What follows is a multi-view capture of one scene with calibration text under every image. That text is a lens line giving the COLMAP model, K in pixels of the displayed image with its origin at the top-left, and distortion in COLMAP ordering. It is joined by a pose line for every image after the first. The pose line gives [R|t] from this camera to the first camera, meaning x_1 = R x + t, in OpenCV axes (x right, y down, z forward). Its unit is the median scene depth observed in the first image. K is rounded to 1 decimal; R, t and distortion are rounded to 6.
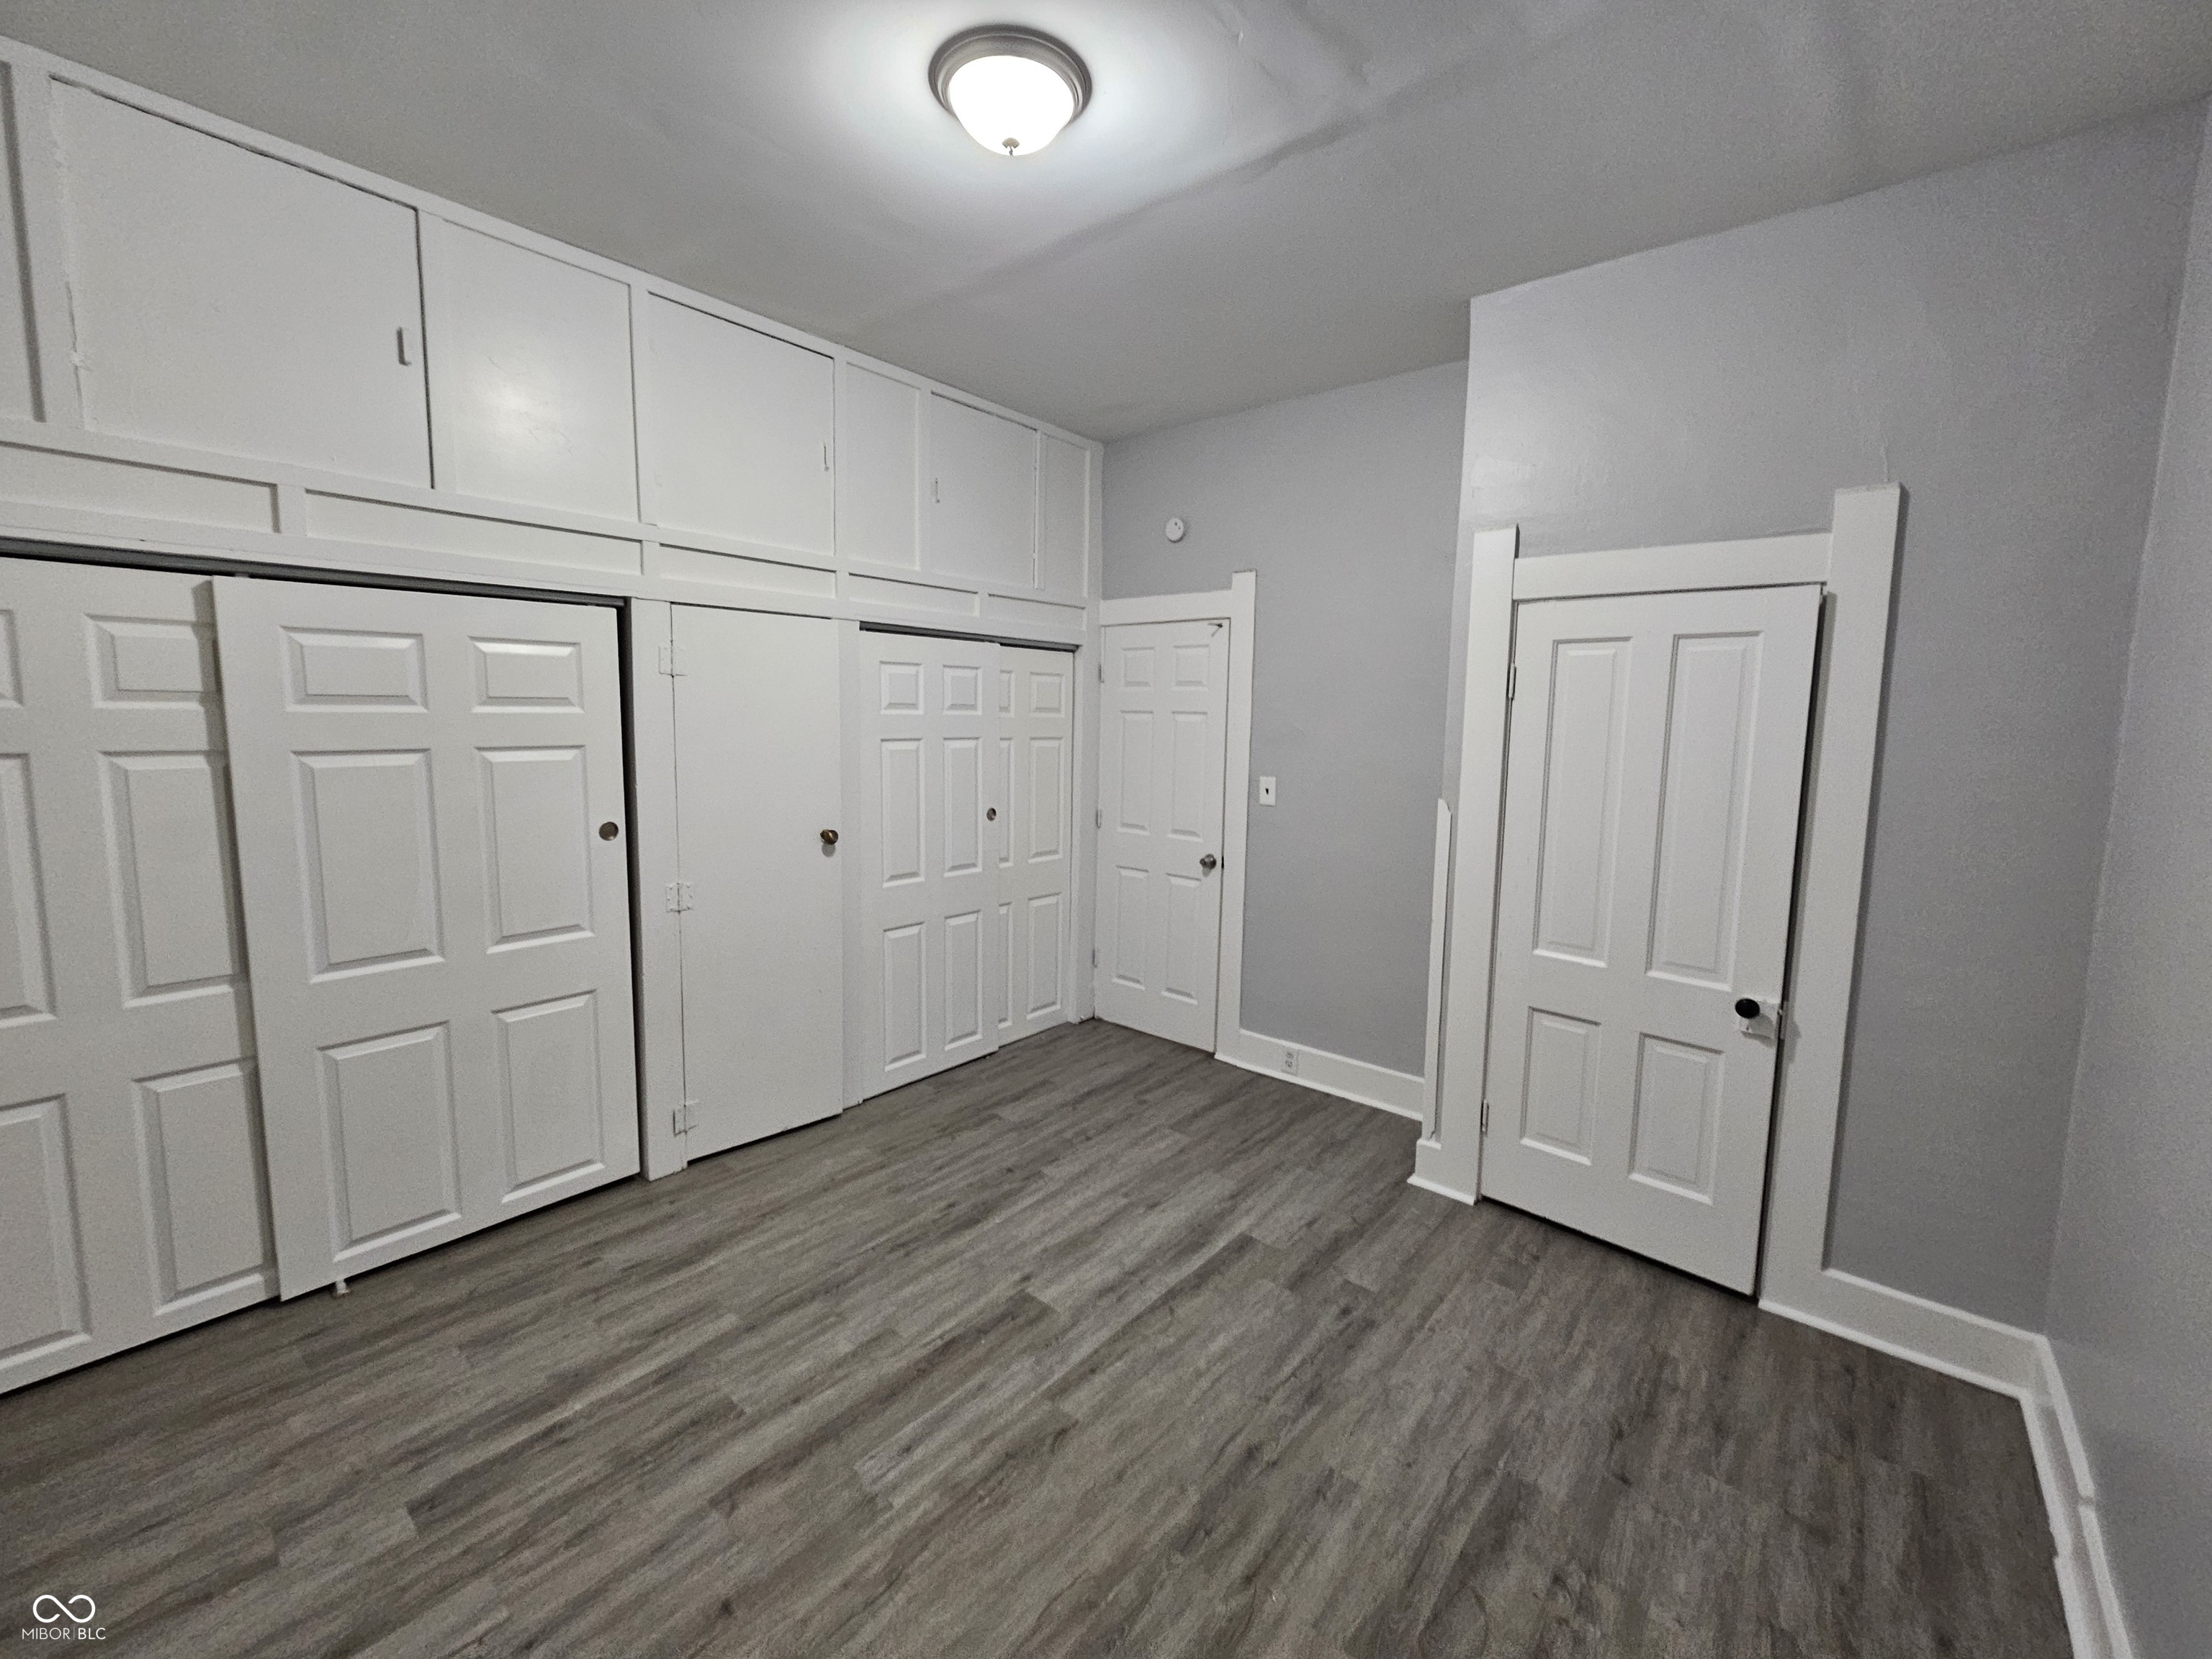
lens RADIAL K [[903.4, 0, 1116.3], [0, 903.4, 799.3], [0, 0, 1]] dist [0.125565, -0.000086]
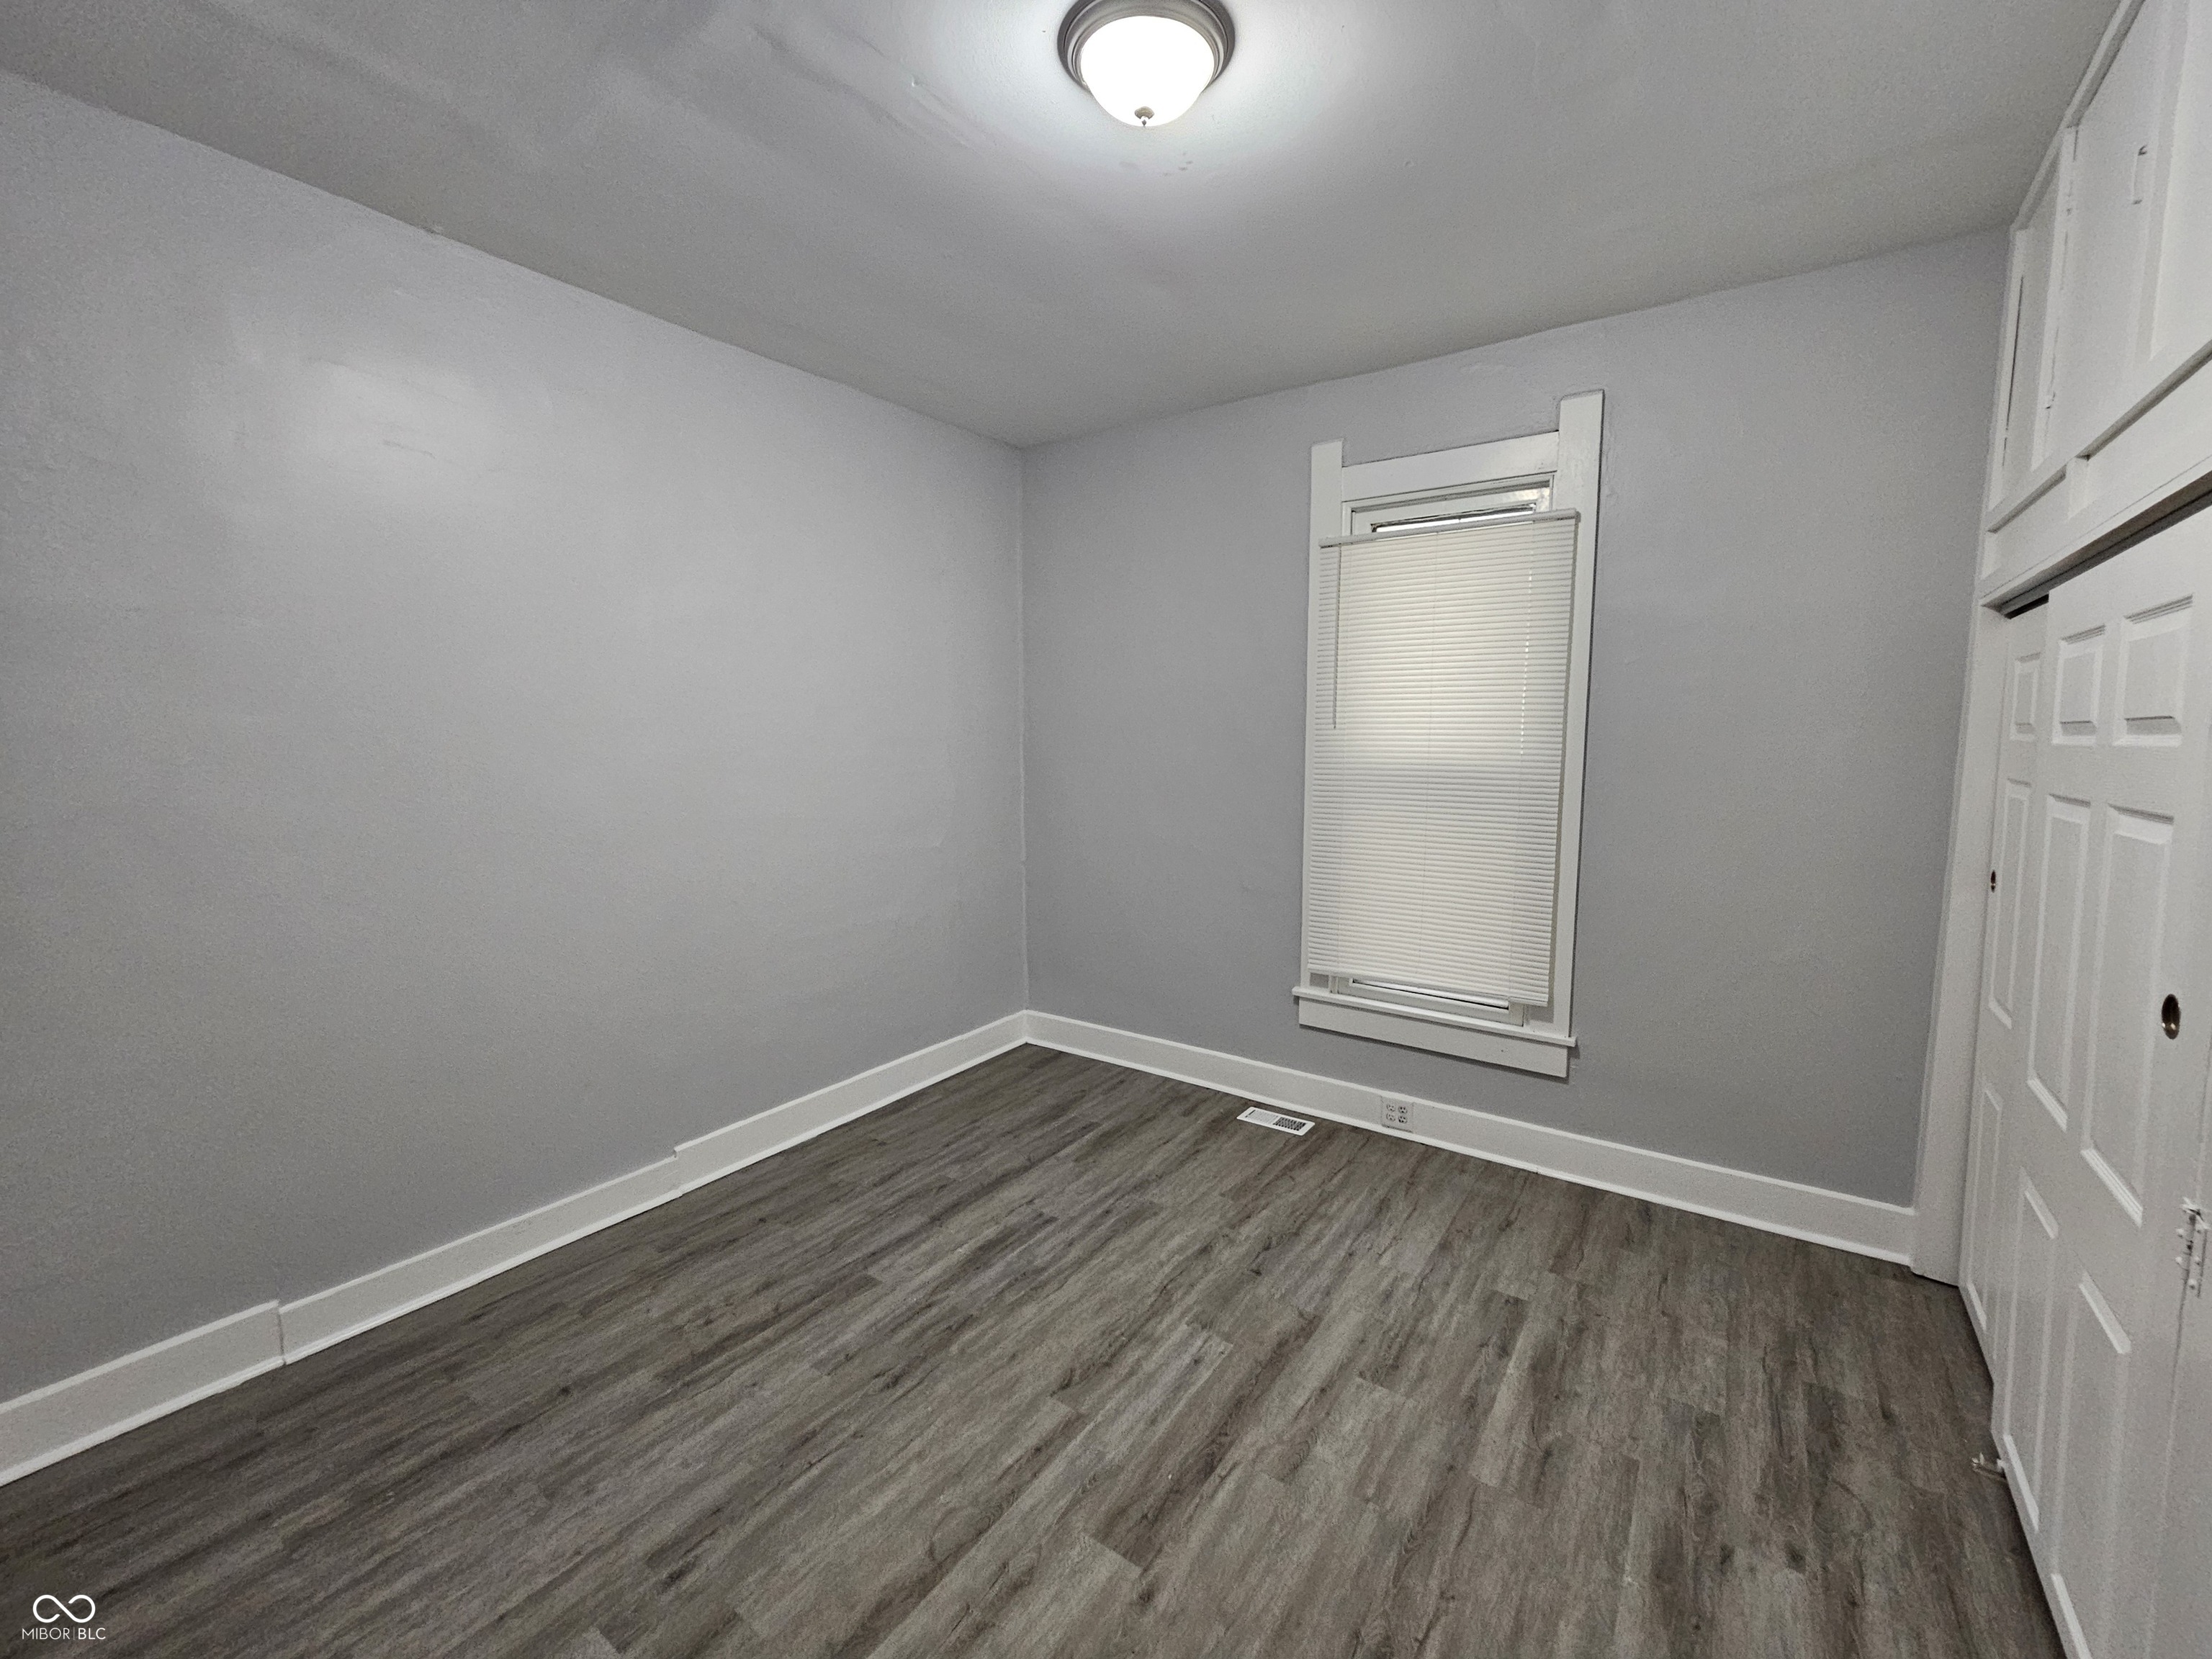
lens RADIAL K [[903.4, 0, 1116.3], [0, 903.4, 799.3], [0, 0, 1]] dist [0.125565, -0.000086]
pose [[-0.996035, -0.005700, -0.088776, -0.014918], [-0.022164, 0.982375, 0.185601, -0.191654], [0.086154, 0.186833, -0.978607, 1.891225]]
